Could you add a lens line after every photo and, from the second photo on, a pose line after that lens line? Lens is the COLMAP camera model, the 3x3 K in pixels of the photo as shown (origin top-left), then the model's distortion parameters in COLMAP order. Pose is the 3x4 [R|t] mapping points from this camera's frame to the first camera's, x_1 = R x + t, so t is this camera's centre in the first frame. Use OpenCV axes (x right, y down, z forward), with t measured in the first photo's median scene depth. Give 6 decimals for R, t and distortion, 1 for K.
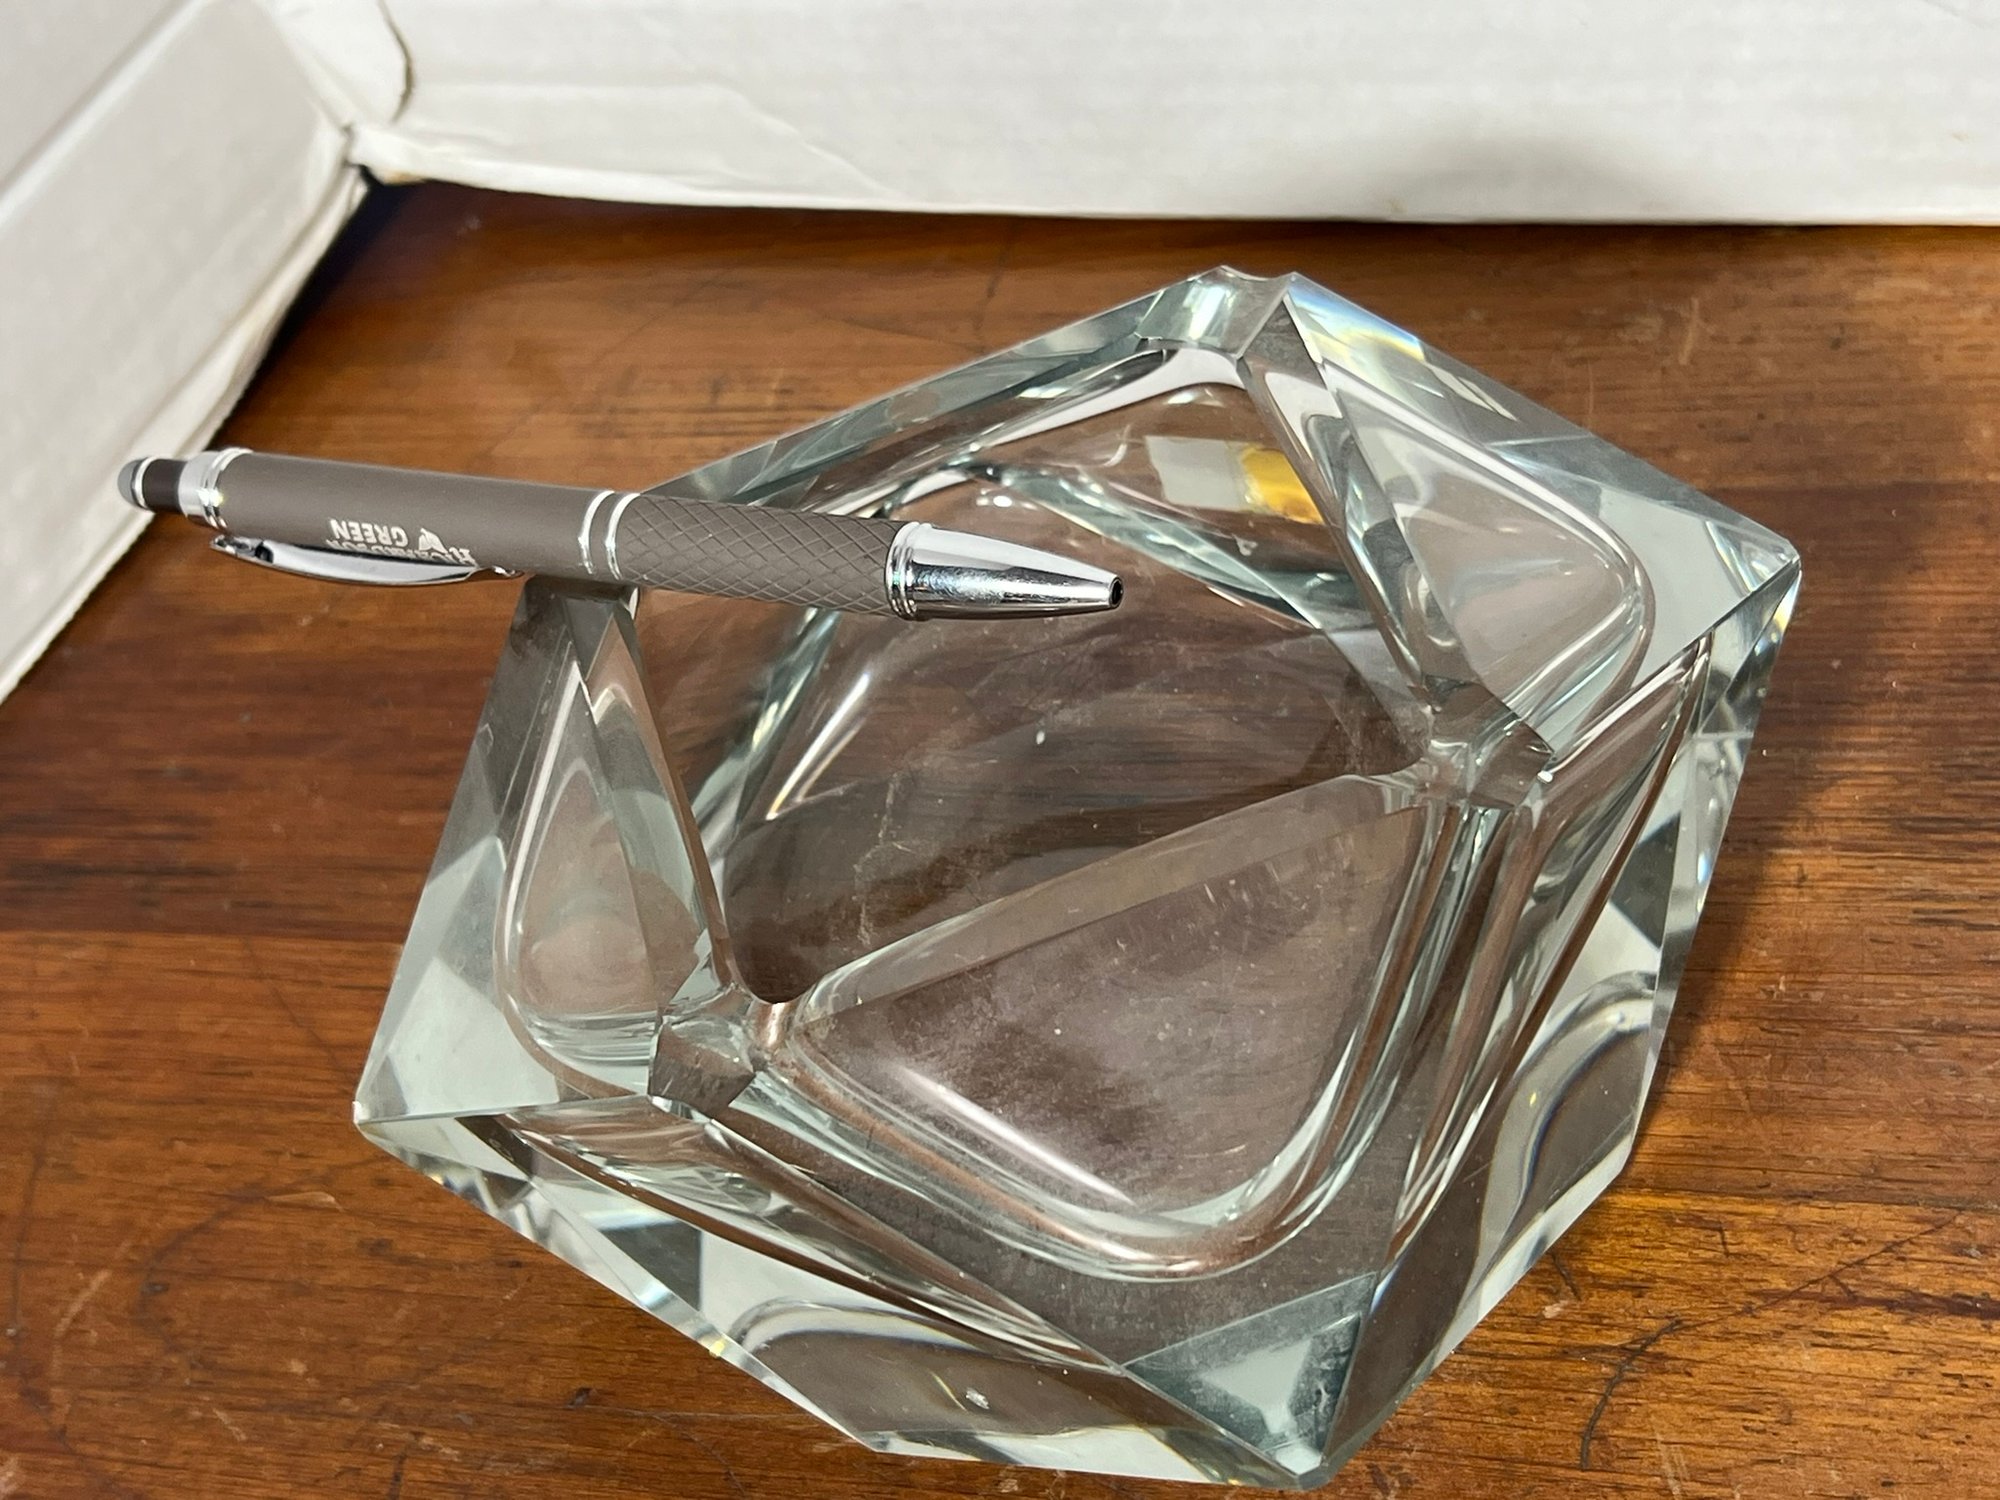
lens RADIAL K [[3019.1, 0, 998.8], [0, 3019.1, 752.1], [0, 0, 1]] dist [0.064462, 0.000000]
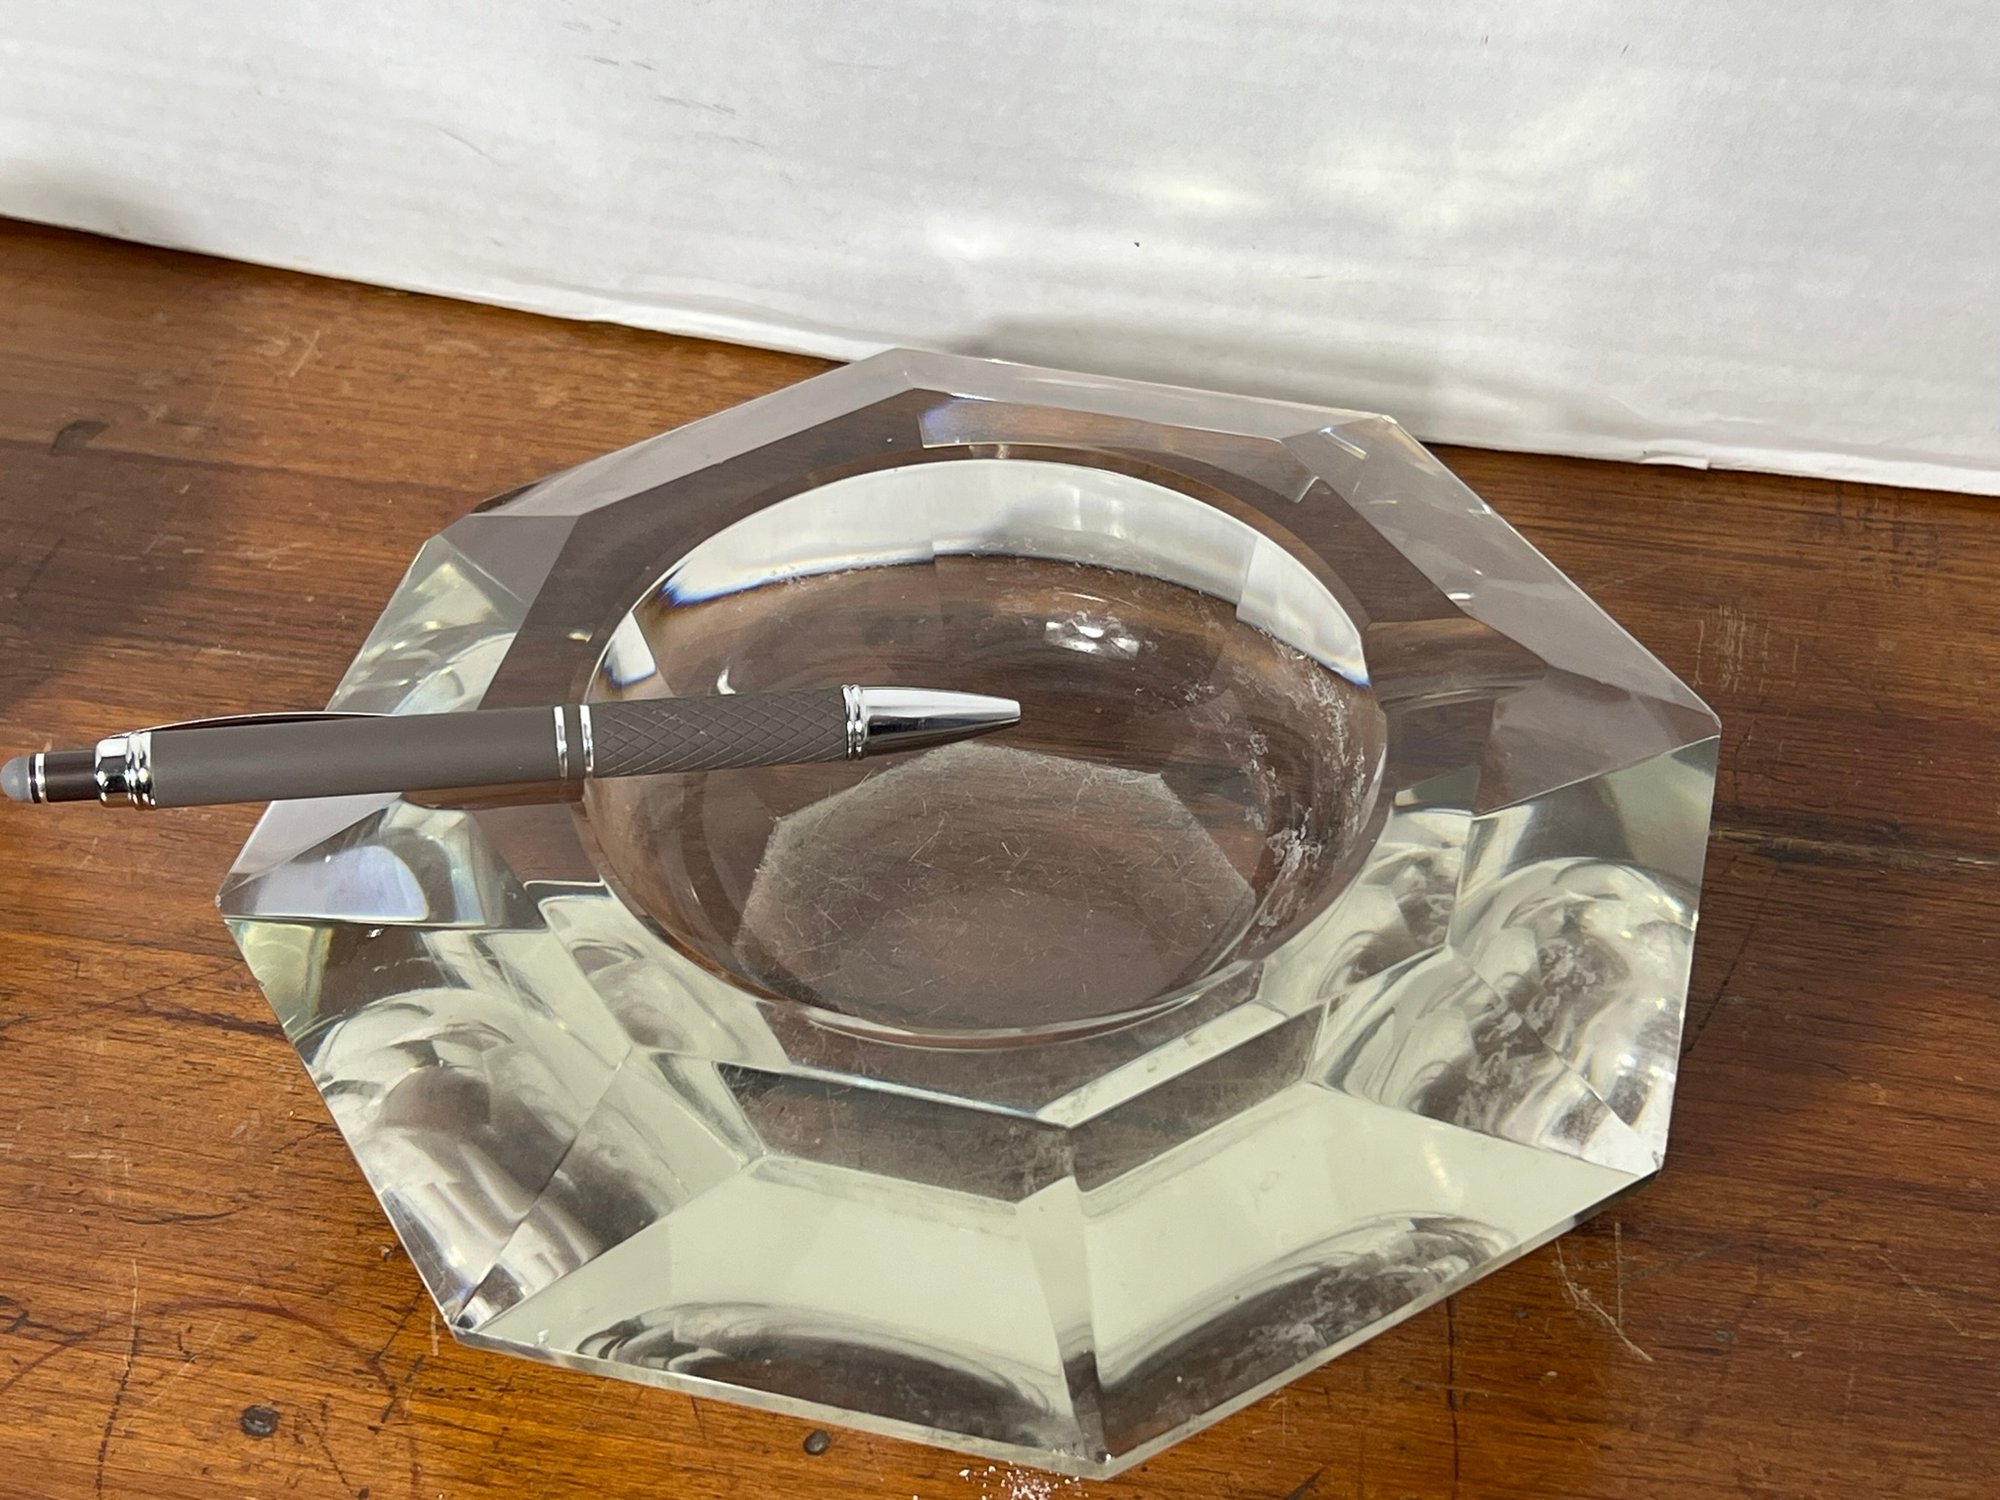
lens RADIAL K [[3019.1, 0, 1002.2], [0, 3019.1, 747.3], [0, 0, 1]] dist [0.064462, 0.000000]
pose [[0.970901, 0.128248, 0.202247, 0.321526], [-0.124221, 0.991721, -0.032536, 0.045375], [-0.204745, 0.006466, 0.978794, -0.434186]]
